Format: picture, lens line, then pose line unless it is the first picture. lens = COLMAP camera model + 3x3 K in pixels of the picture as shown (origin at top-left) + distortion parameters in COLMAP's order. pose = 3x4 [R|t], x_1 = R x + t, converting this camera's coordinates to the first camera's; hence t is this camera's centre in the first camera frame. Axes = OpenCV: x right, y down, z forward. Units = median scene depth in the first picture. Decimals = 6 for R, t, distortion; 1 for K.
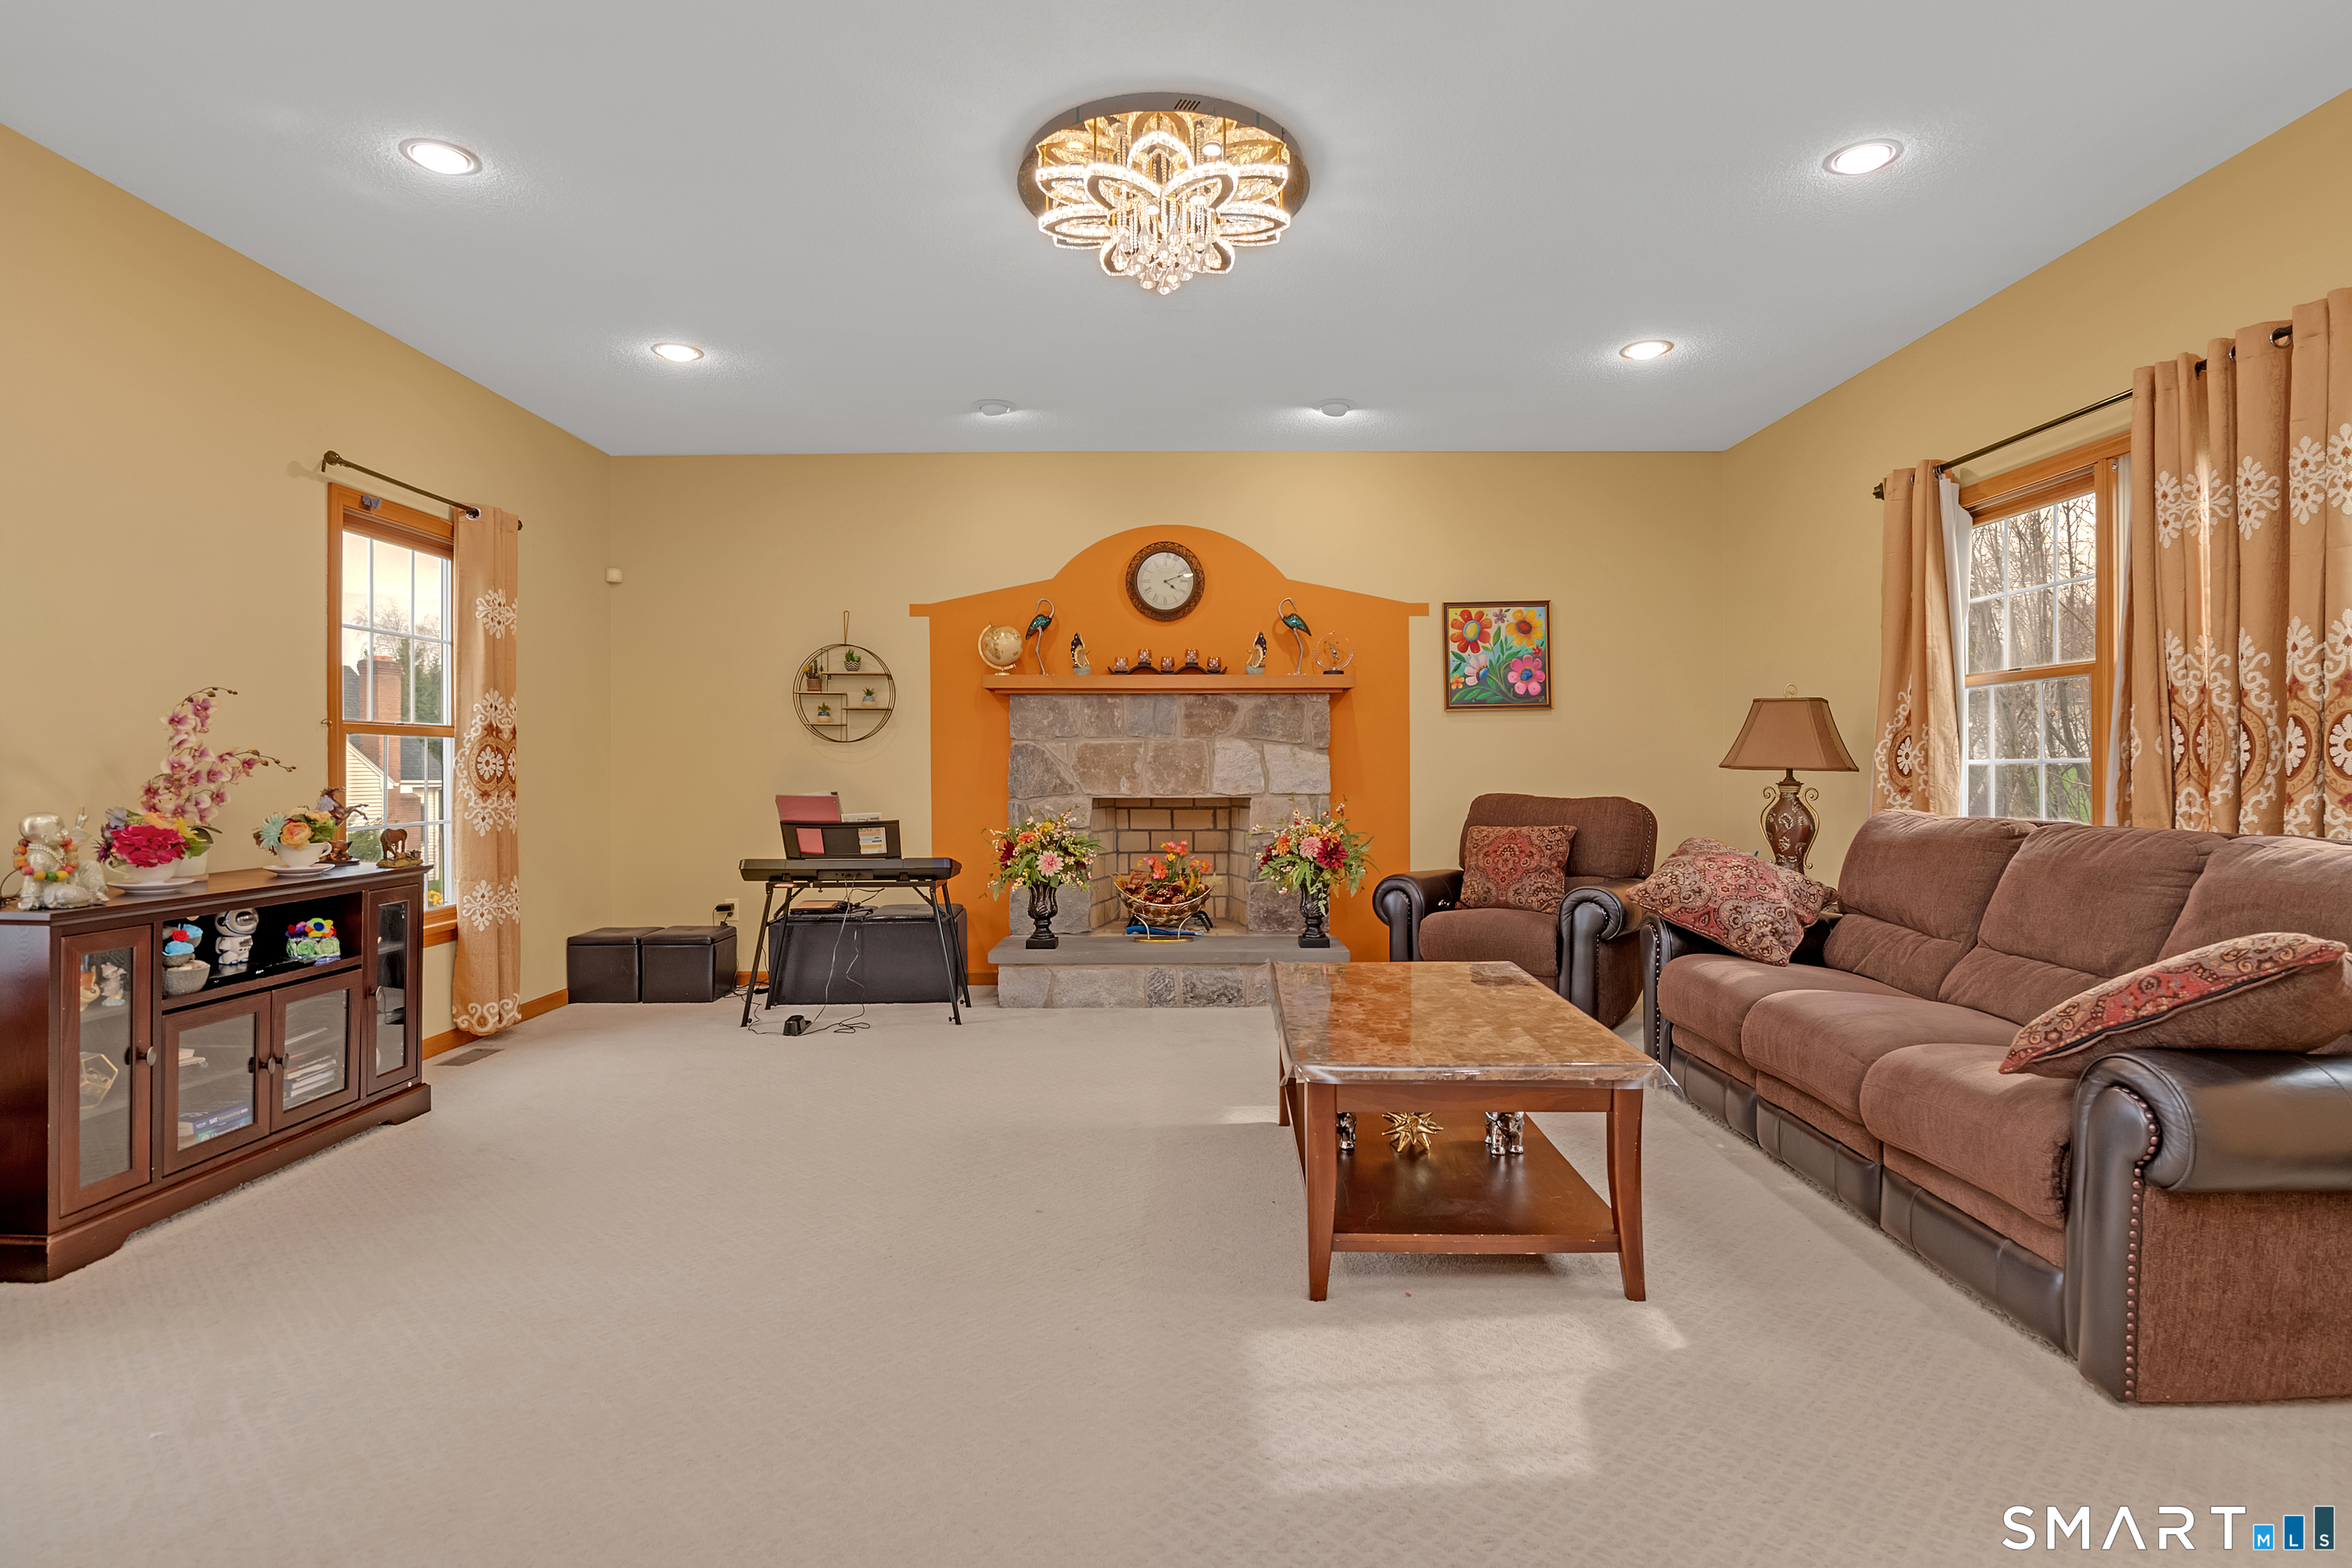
lens RADIAL K [[1181.1, 0, 1148.1], [0, 1181.1, 778.4], [0, 0, 1]] dist [0.001531, 0.000074]
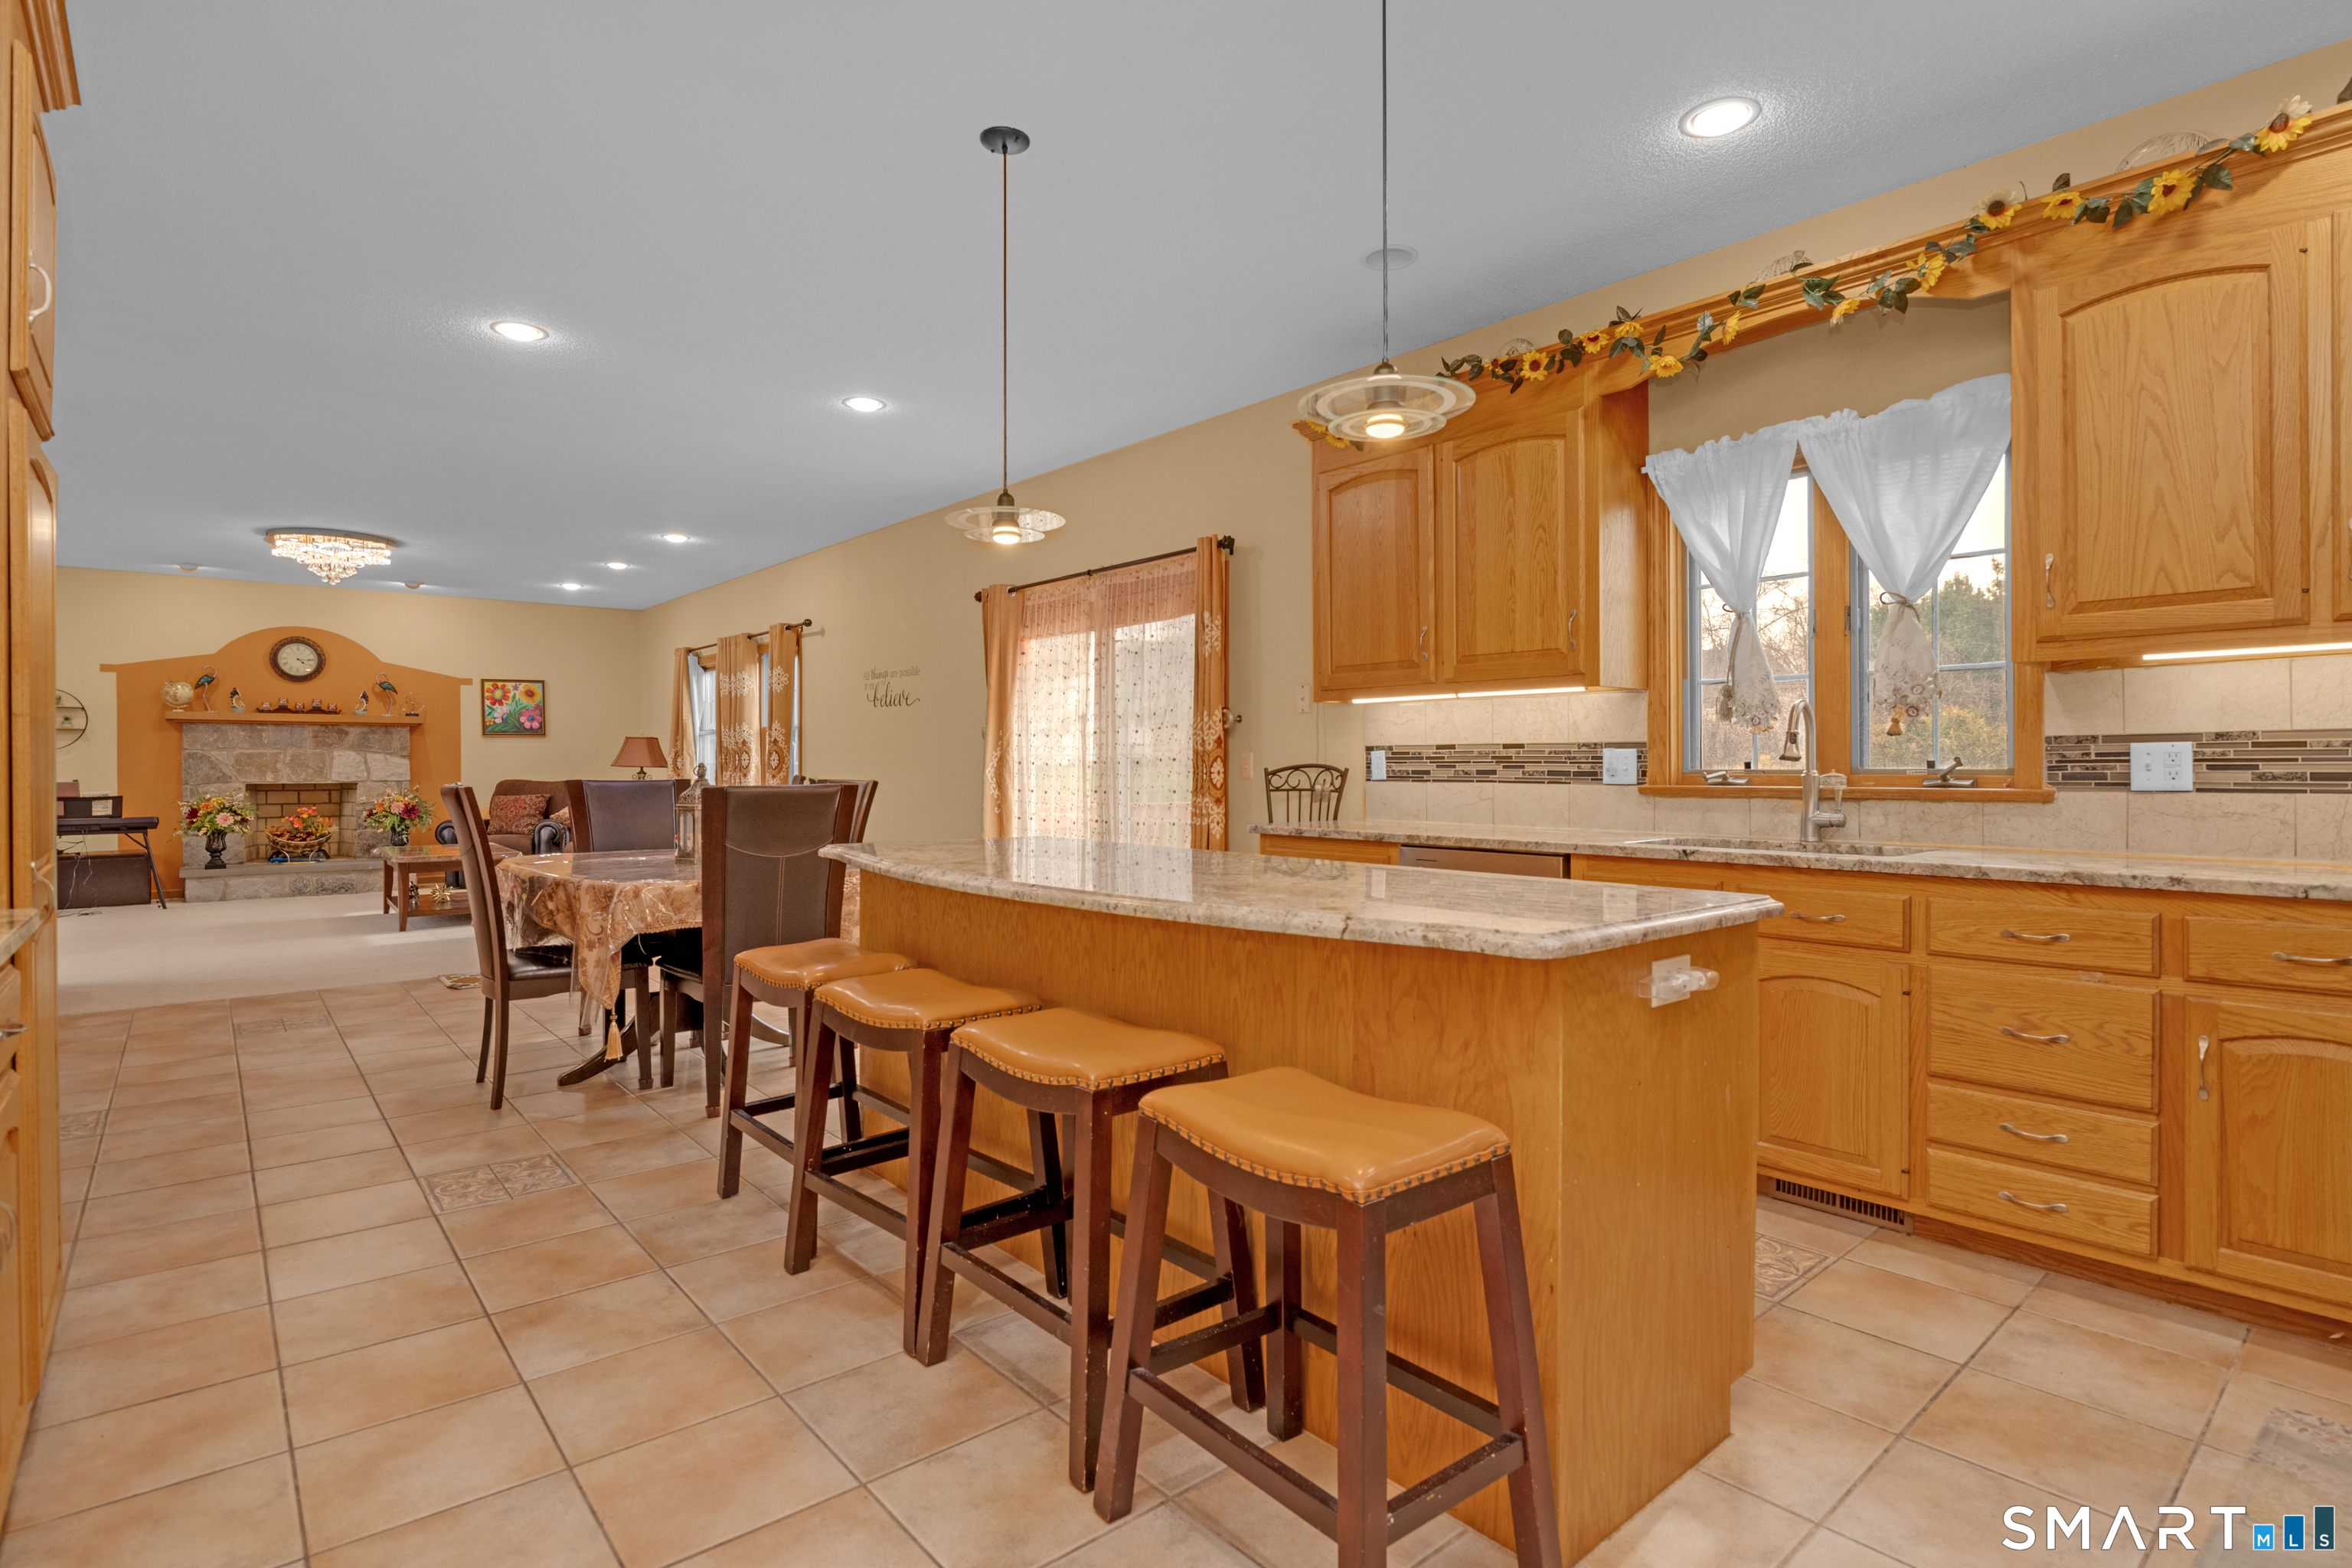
lens RADIAL K [[1158.8, 0, 1195.1], [0, 1158.8, 766.4], [0, 0, 1]] dist [-0.006958, -0.001704]
pose [[0.735511, 0.000651, 0.677512, -0.167287], [0.003952, 0.999978, -0.005250, 0.005379], [-0.677501, 0.006539, 0.735493, -1.168030]]
